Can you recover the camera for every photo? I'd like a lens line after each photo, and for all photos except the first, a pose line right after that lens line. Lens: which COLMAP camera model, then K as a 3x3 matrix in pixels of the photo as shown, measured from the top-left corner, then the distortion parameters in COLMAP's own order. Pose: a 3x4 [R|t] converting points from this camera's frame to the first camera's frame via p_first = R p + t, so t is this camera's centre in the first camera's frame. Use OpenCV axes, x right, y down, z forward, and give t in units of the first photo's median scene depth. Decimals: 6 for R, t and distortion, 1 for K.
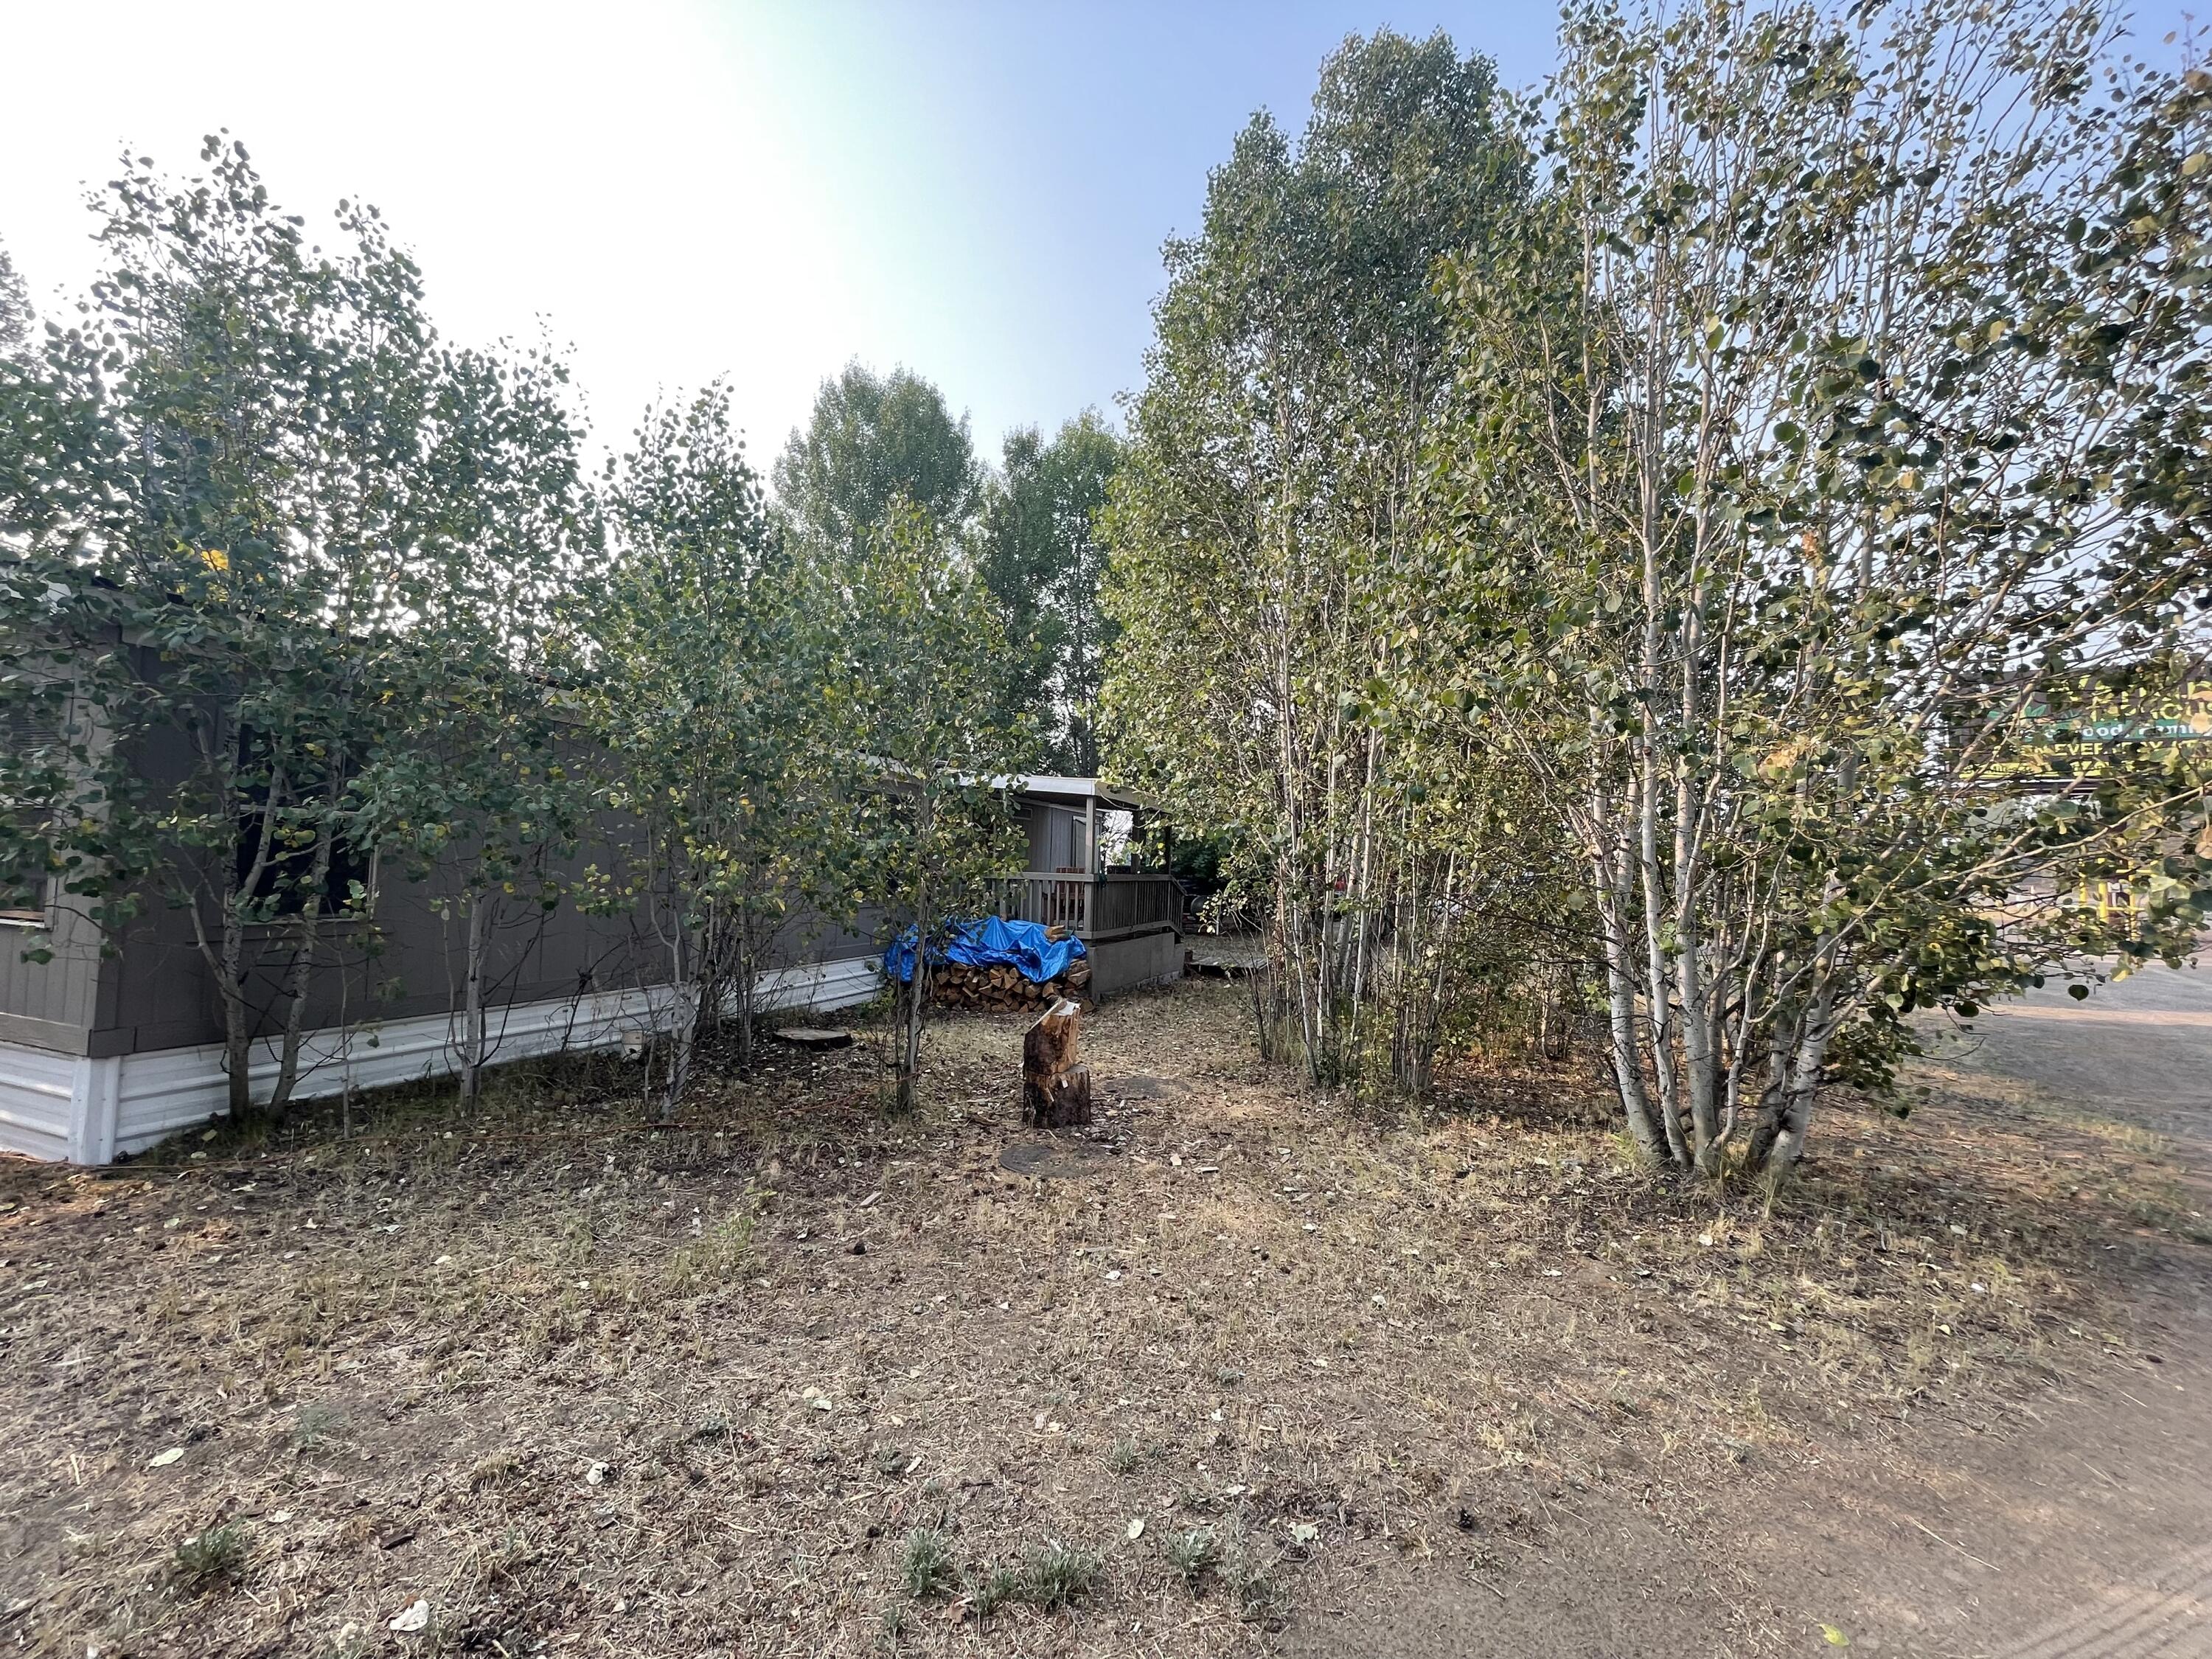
lens RADIAL K [[914.1, 0, 1101.6], [0, 914.1, 820.3], [0, 0, 1]] dist [0.000762, 0.000055]
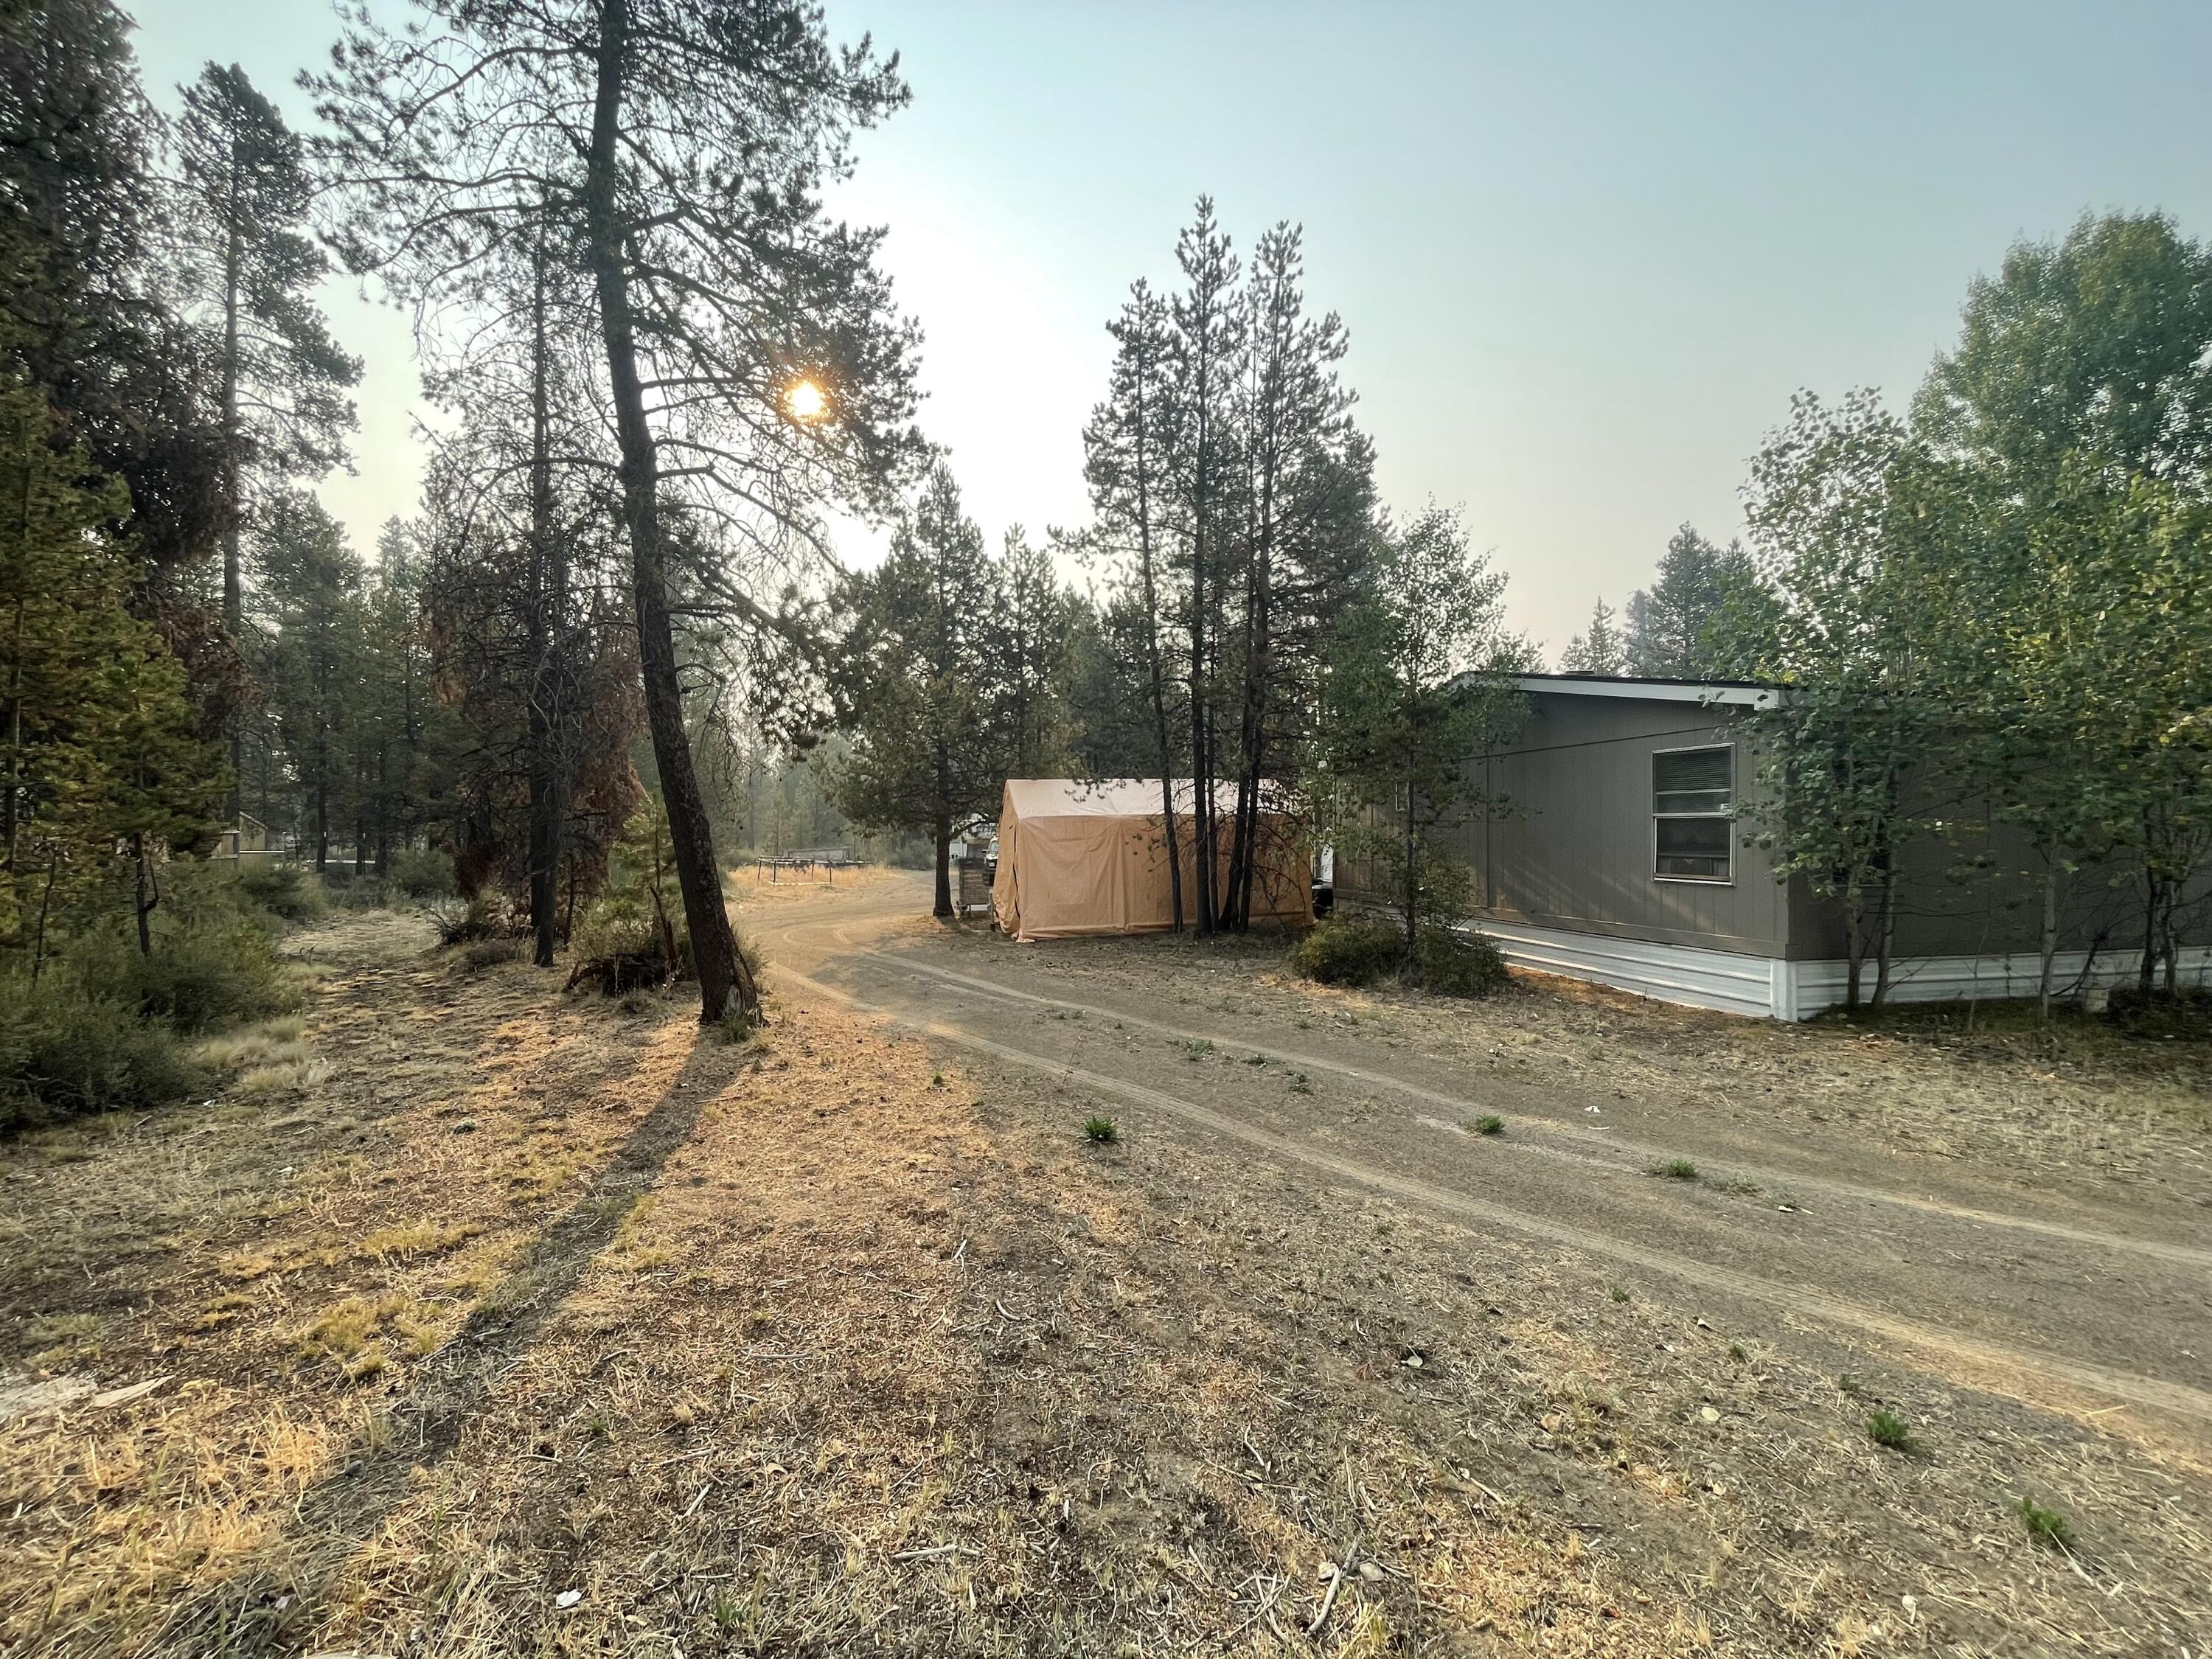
lens RADIAL K [[914.1, 0, 1101.6], [0, 914.1, 820.3], [0, 0, 1]] dist [0.000762, 0.000055]
pose [[0.574004, -0.029021, -0.818338, -0.378869], [0.054378, 0.998517, 0.002732, -0.074110], [0.817045, -0.046067, 0.574731, -0.947542]]
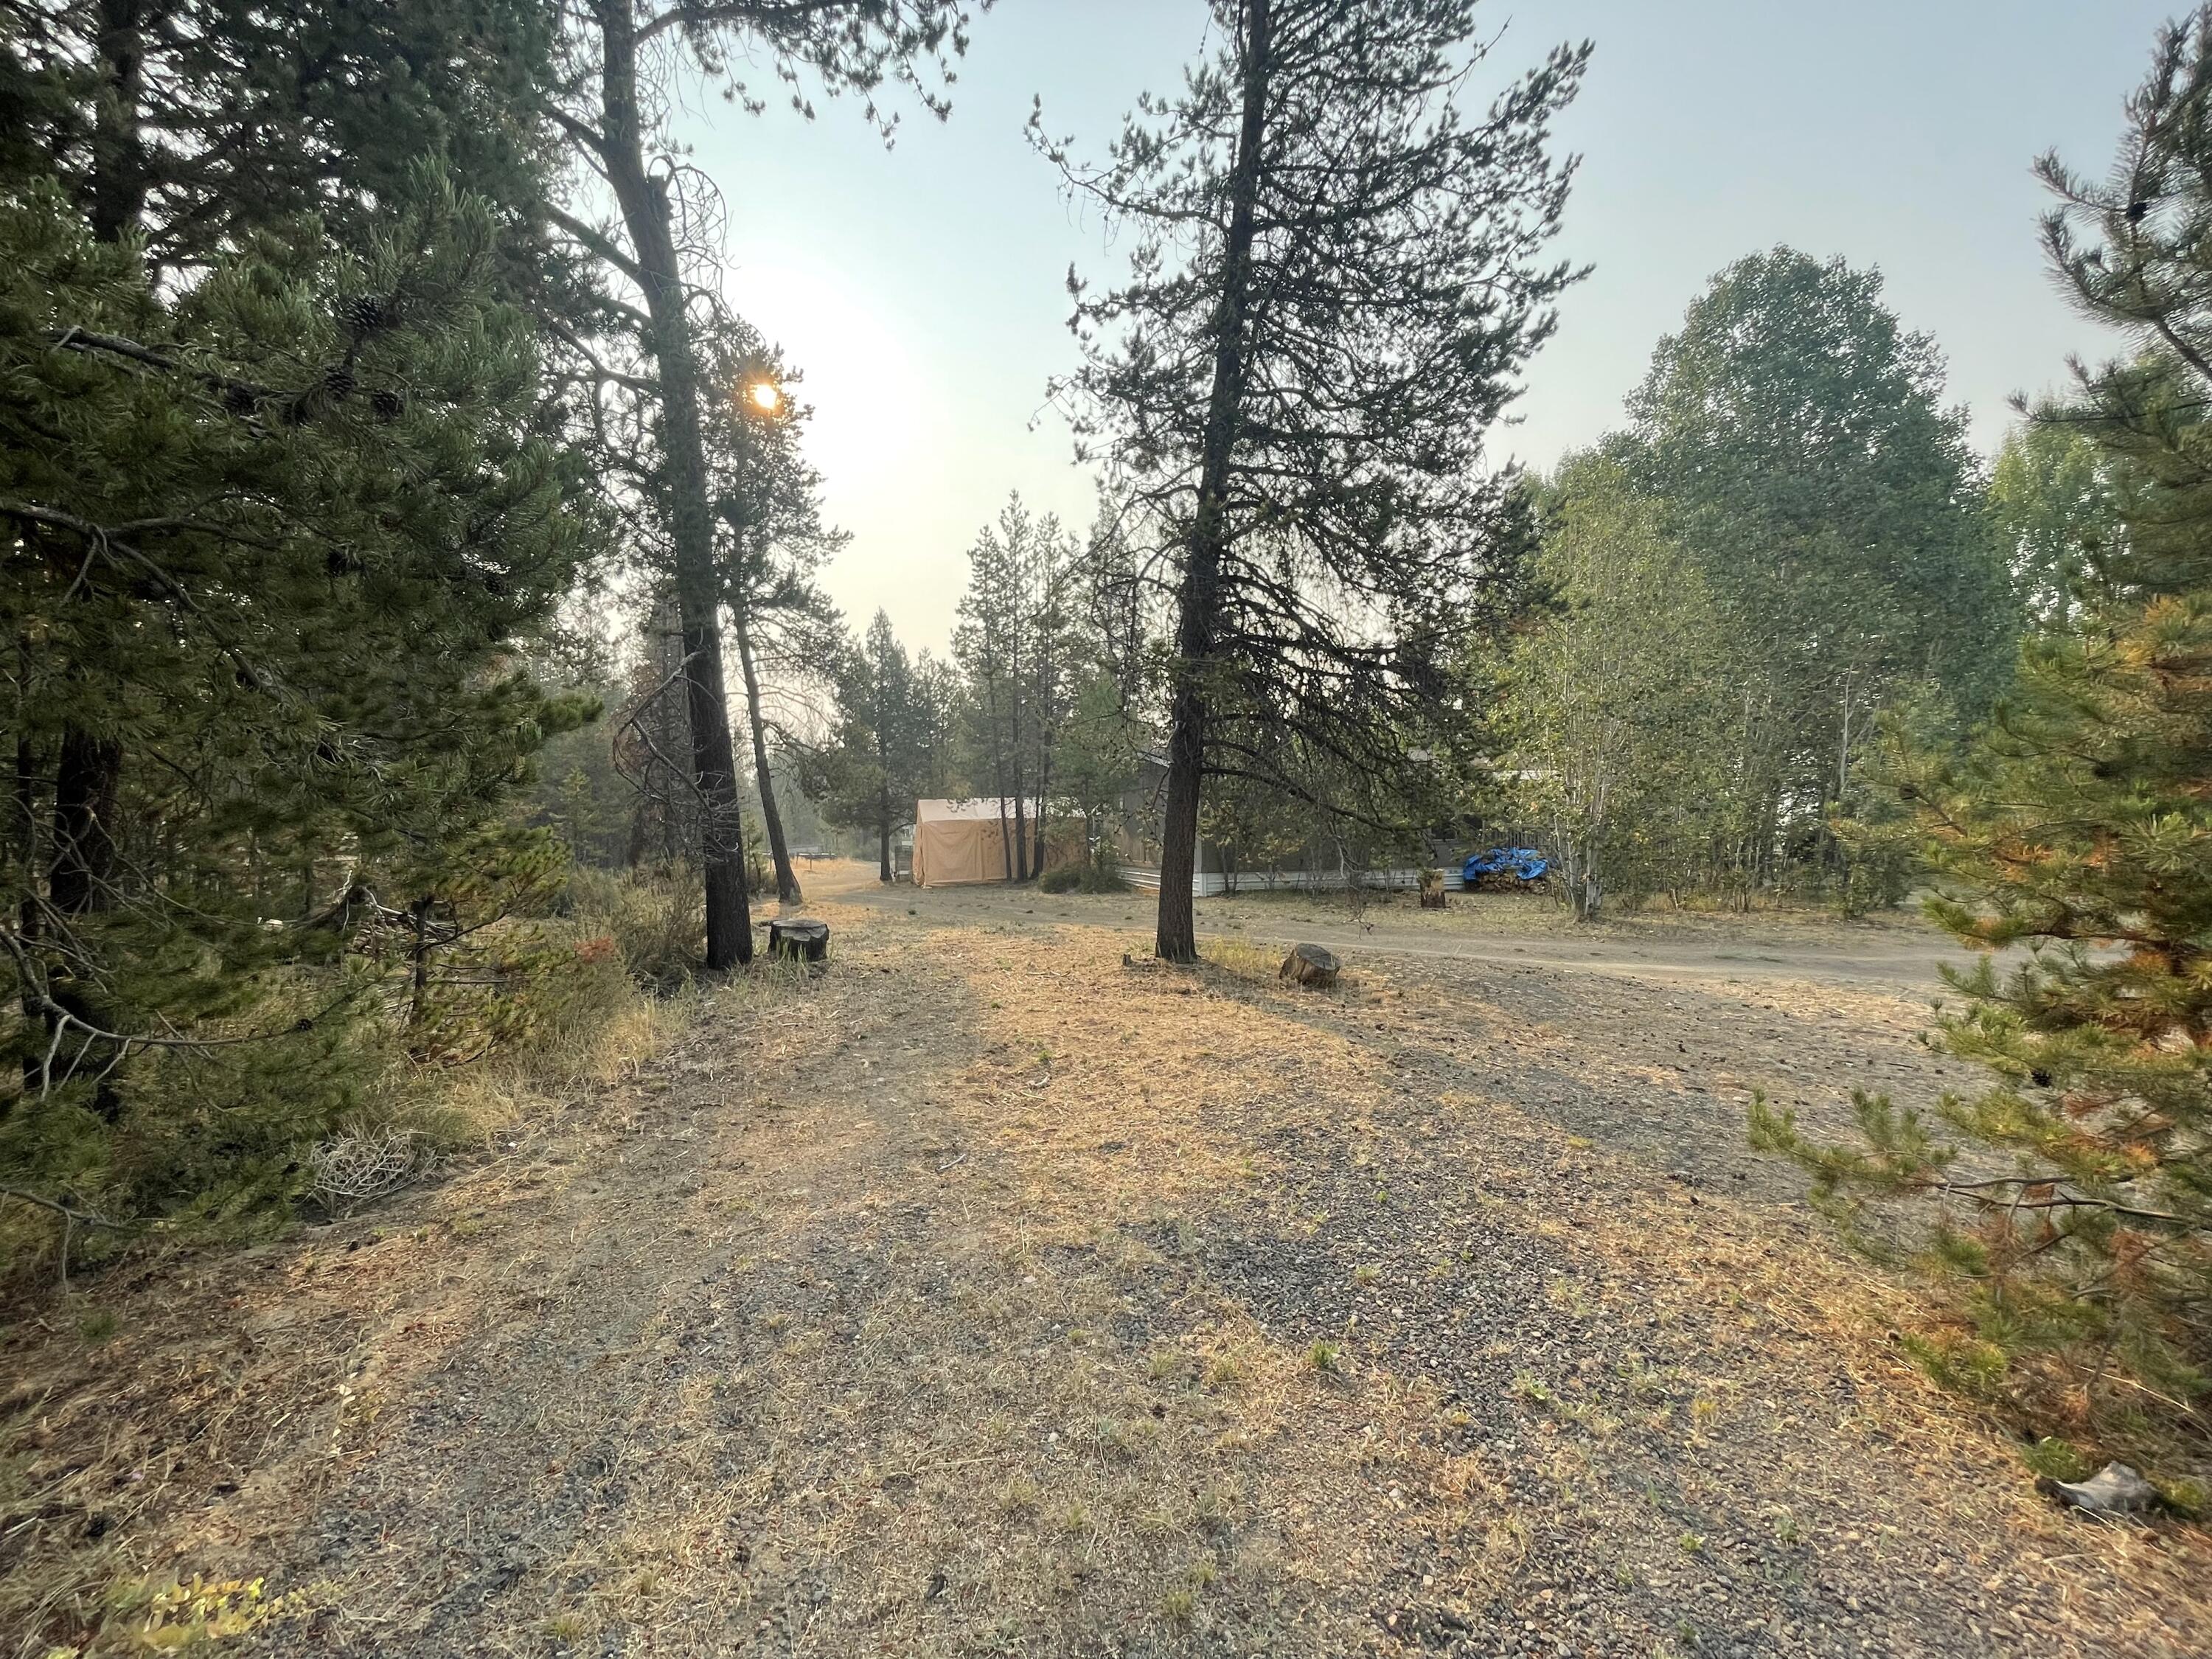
lens RADIAL K [[914.1, 0, 1101.6], [0, 914.1, 820.3], [0, 0, 1]] dist [0.000762, 0.000055]
pose [[0.599727, -0.036407, -0.799376, 1.966899], [0.070724, 0.997467, 0.007632, -0.059020], [0.797073, -0.061112, 0.600783, -1.860468]]
